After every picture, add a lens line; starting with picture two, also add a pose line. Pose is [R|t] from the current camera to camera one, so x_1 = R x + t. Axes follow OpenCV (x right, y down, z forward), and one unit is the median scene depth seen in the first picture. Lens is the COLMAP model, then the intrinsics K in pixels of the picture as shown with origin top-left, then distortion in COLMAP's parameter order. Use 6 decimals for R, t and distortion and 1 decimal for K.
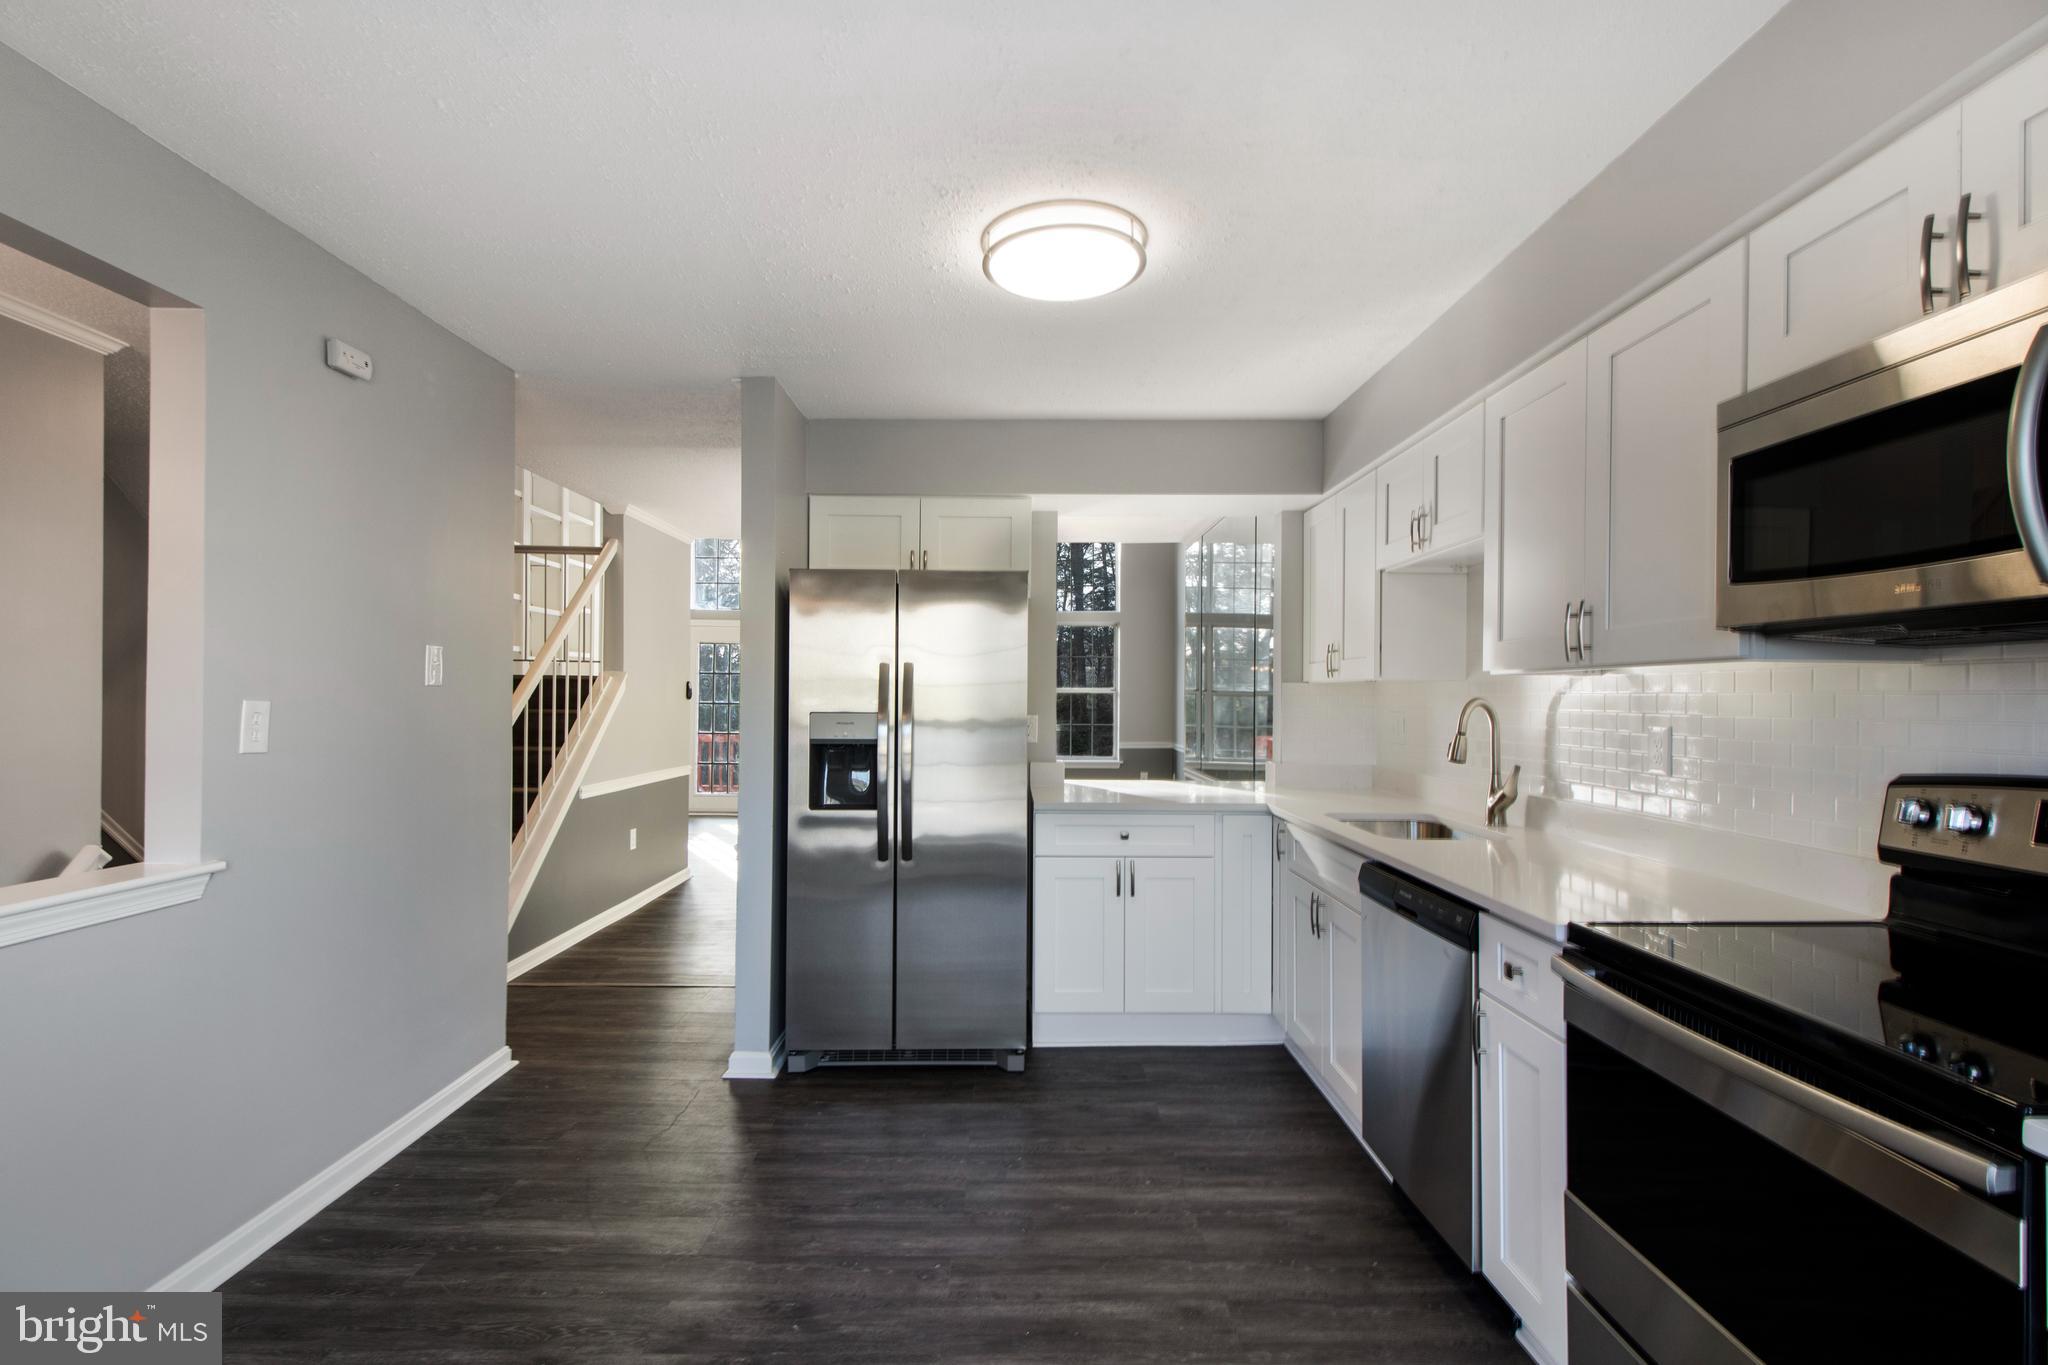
lens RADIAL K [[968.1, 0, 1012.7], [0, 968.1, 676.0], [0, 0, 1]] dist [0.020625, -0.012185]
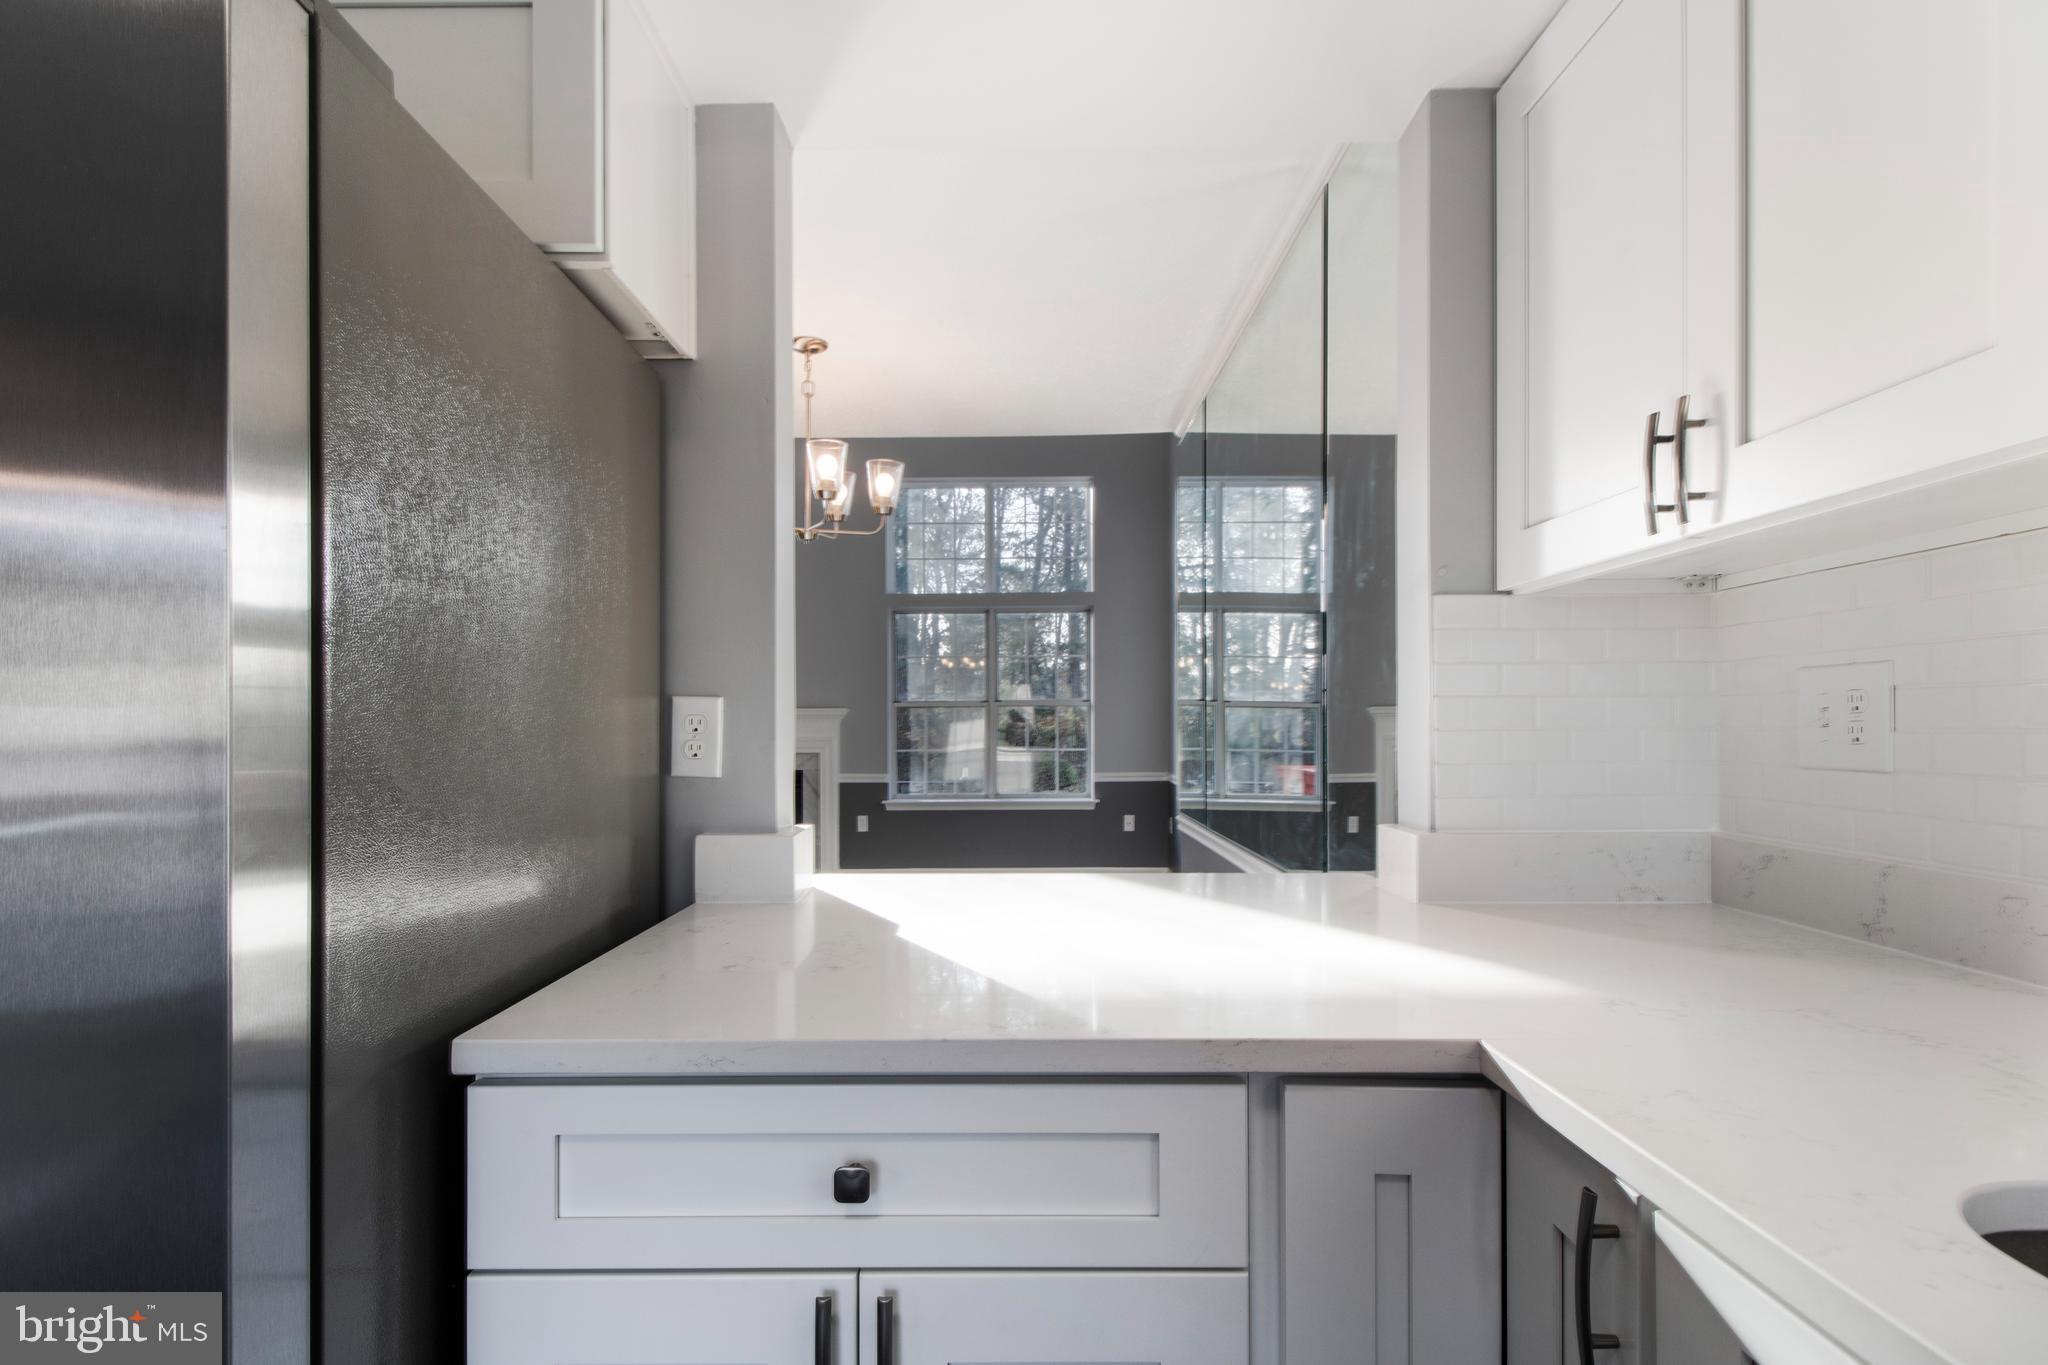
lens RADIAL K [[968.1, 0, 1000.3], [0, 968.1, 735.5], [0, 0, 1]] dist [0.020625, -0.012185]
pose [[0.999705, -0.009630, -0.022290, 0.218326], [0.010271, 0.999532, 0.028810, 0.073498], [0.022002, -0.029031, 0.999336, 1.081649]]
